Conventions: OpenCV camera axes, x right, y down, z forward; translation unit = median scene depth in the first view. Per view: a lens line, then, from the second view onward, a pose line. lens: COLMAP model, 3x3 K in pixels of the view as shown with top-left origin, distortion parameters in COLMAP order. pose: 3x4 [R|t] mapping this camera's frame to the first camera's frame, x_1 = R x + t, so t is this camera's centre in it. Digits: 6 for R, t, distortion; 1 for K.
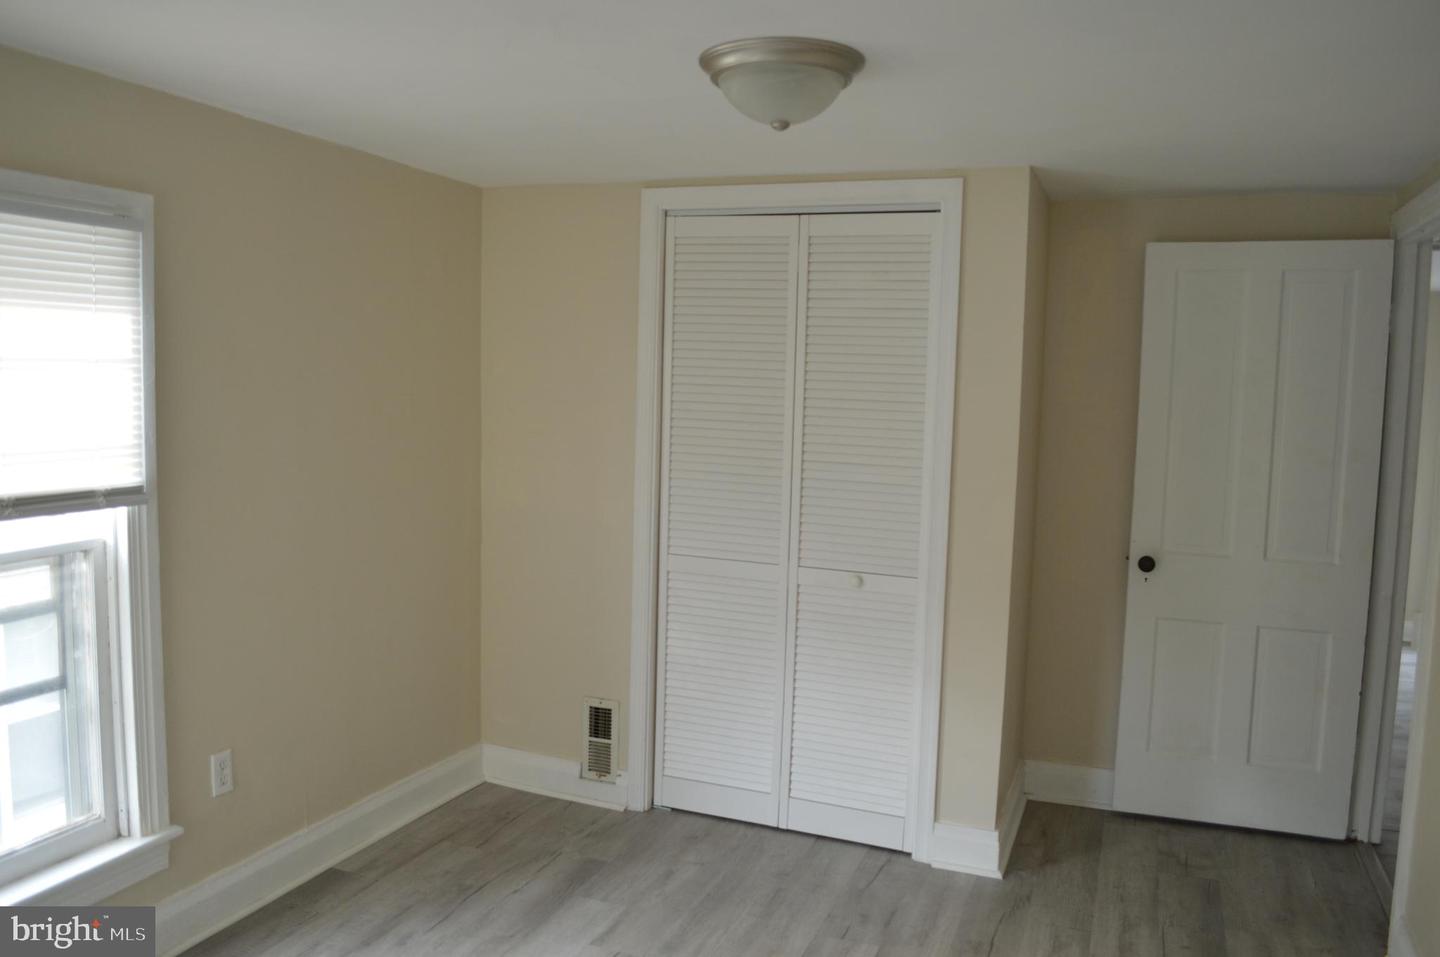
lens RADIAL K [[1153.1, 0, 716.2], [0, 1153.1, 489.1], [0, 0, 1]] dist [-0.083692, 0.021091]
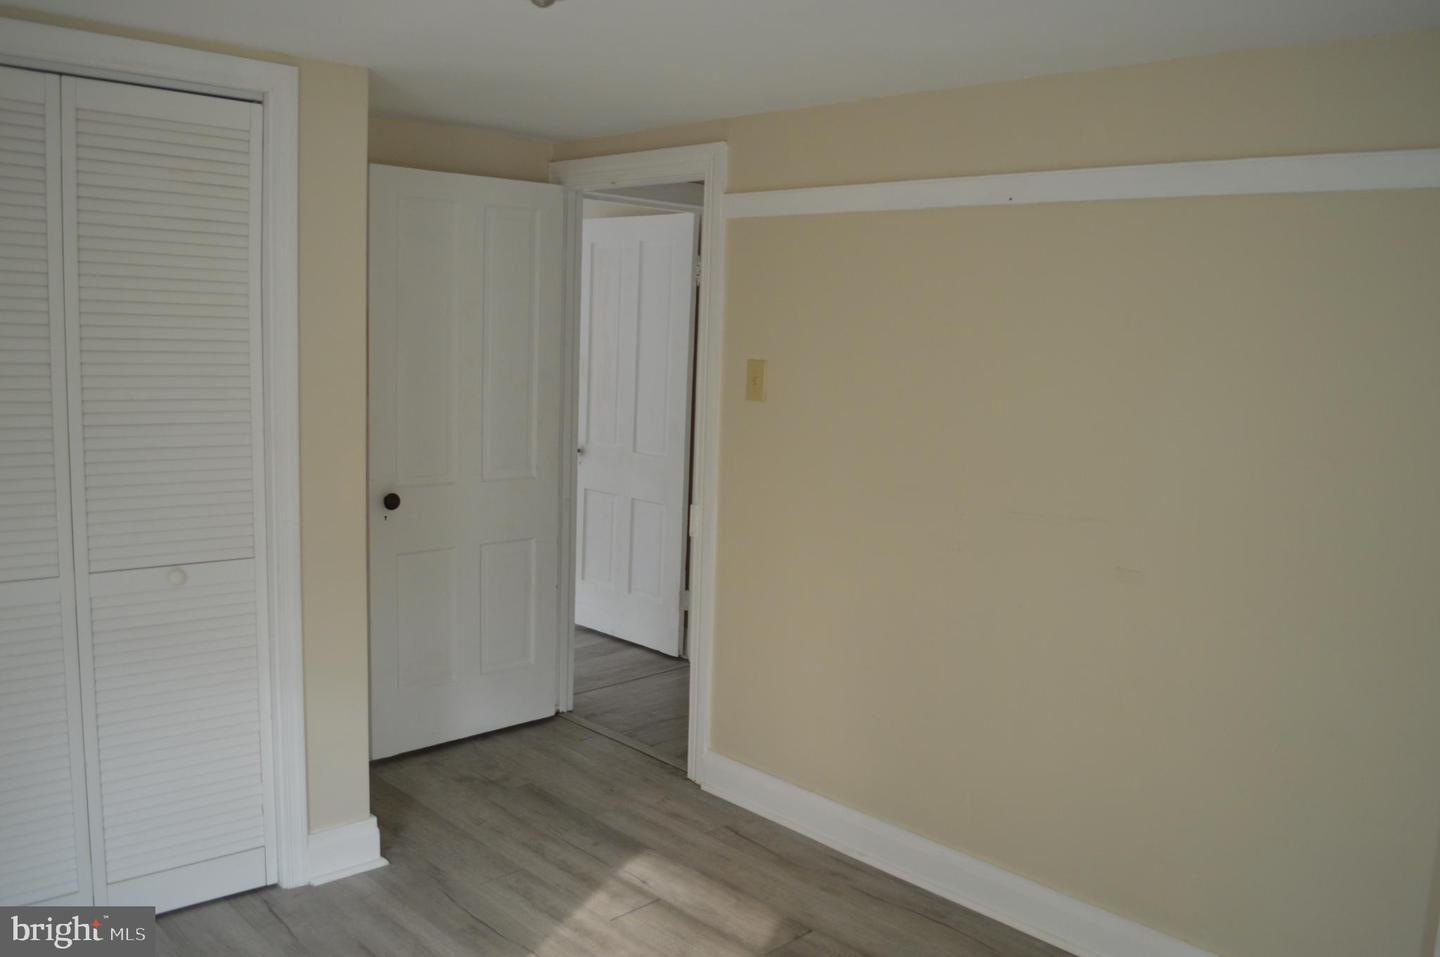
lens RADIAL K [[1153.1, 0, 716.2], [0, 1153.1, 489.1], [0, 0, 1]] dist [-0.083692, 0.021091]
pose [[0.416563, -0.134154, 0.899154, -0.415049], [0.061355, 0.990946, 0.119425, -0.047784], [-0.907034, 0.005420, 0.421022, 0.371581]]
